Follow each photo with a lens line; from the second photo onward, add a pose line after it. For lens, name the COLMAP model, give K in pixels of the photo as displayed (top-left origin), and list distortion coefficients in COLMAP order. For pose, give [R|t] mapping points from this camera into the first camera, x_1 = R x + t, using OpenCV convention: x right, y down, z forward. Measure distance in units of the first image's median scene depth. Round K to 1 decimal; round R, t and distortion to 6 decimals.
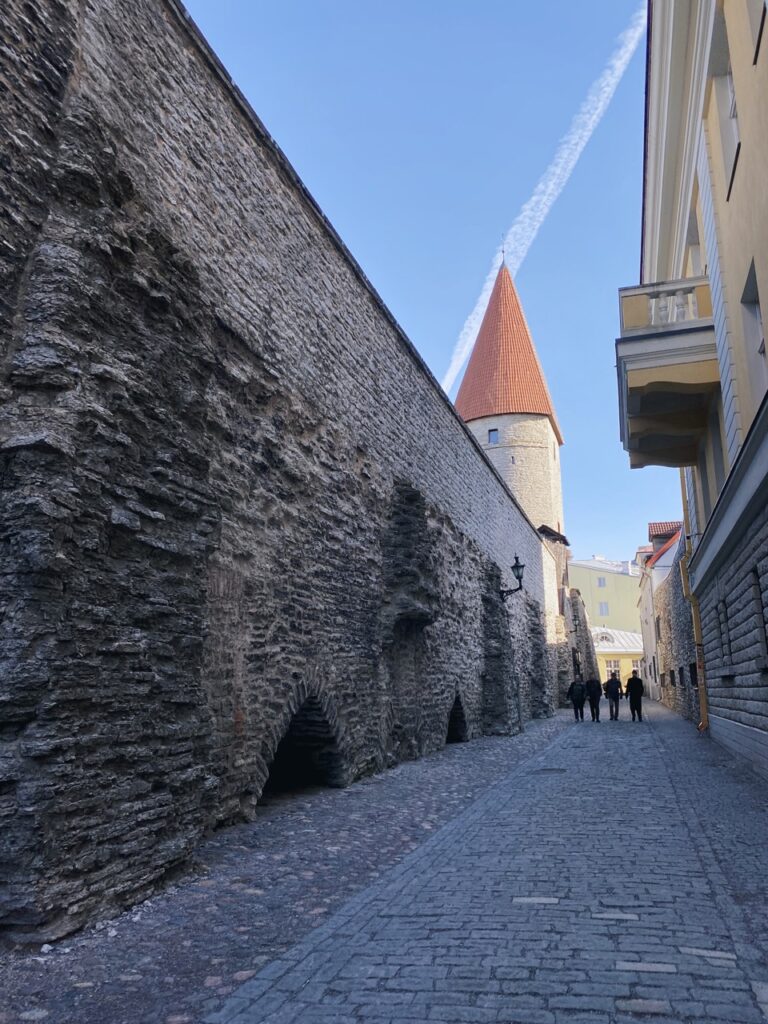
lens RADIAL K [[879.6, 0, 380.0], [0, 879.6, 554.7], [0, 0, 1]] dist [0.058638, -0.010760]
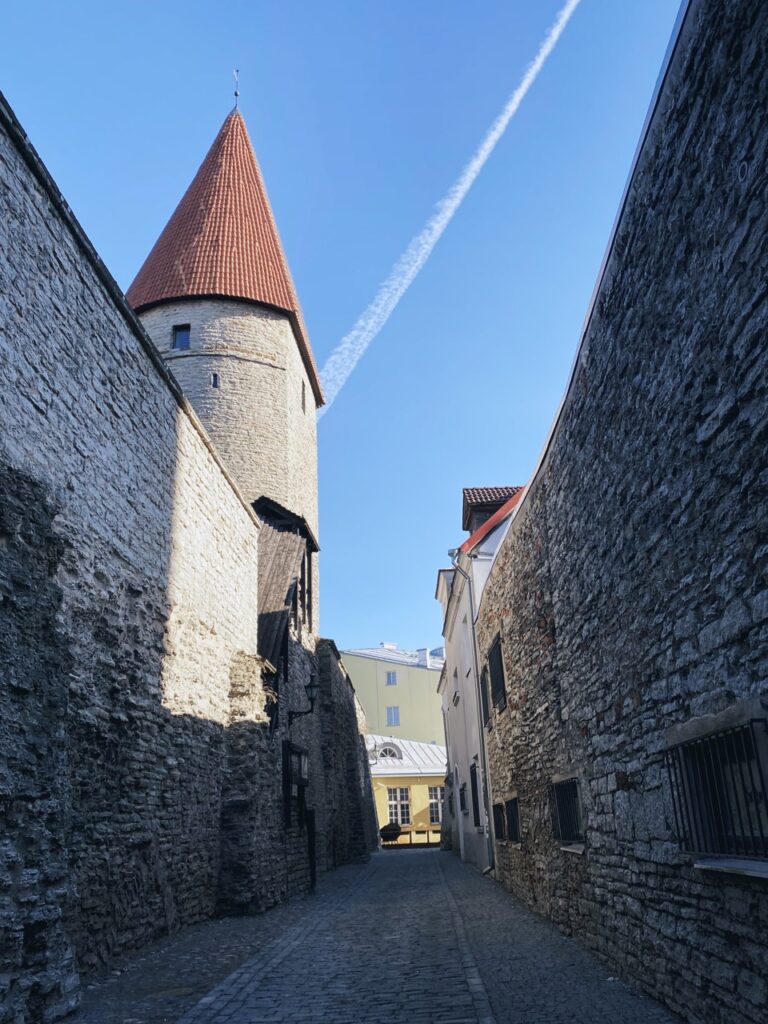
lens RADIAL K [[879.6, 0, 380.0], [0, 879.6, 554.7], [0, 0, 1]] dist [0.058638, -0.010760]
pose [[0.977292, 0.069888, 0.200042, 0.111228], [-0.037446, 0.986148, -0.161586, 0.056884], [-0.208564, 0.150425, 0.966371, 0.365050]]
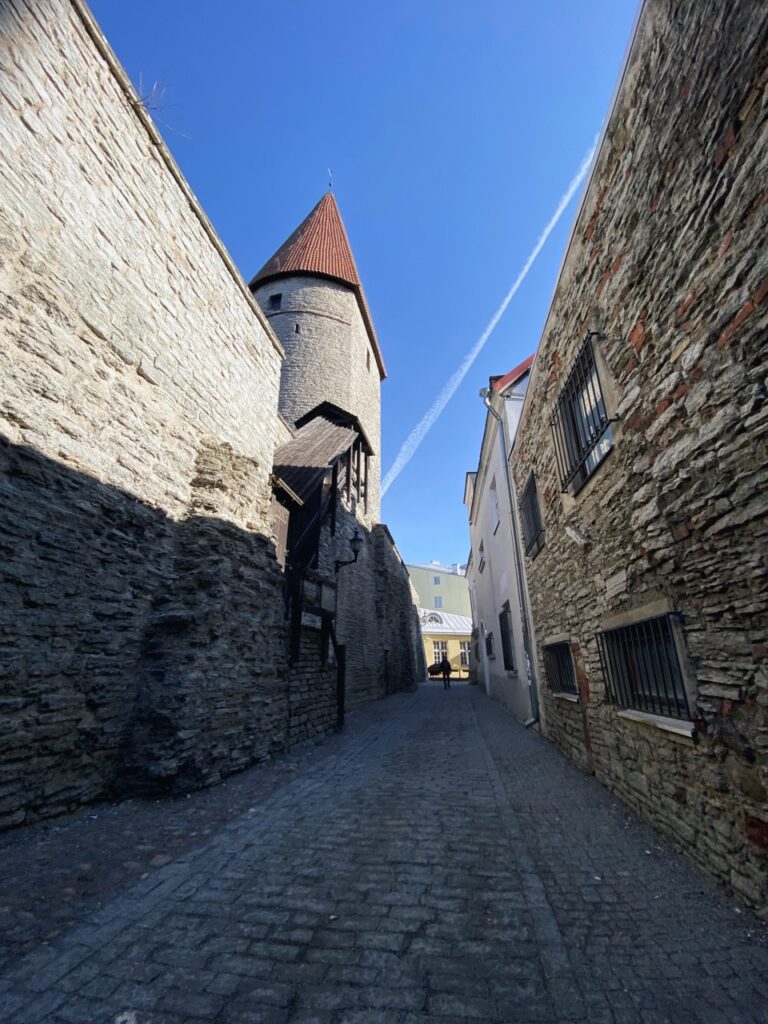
lens RADIAL K [[404.0, 0, 366.1], [0, 404.0, 525.5], [0, 0, 1]] dist [0.043848, 0.000022]
pose [[0.997113, 0.069434, 0.030726, 0.155014], [-0.062717, 0.981263, -0.182178, 0.078779], [-0.042800, 0.179725, 0.982785, 0.525082]]
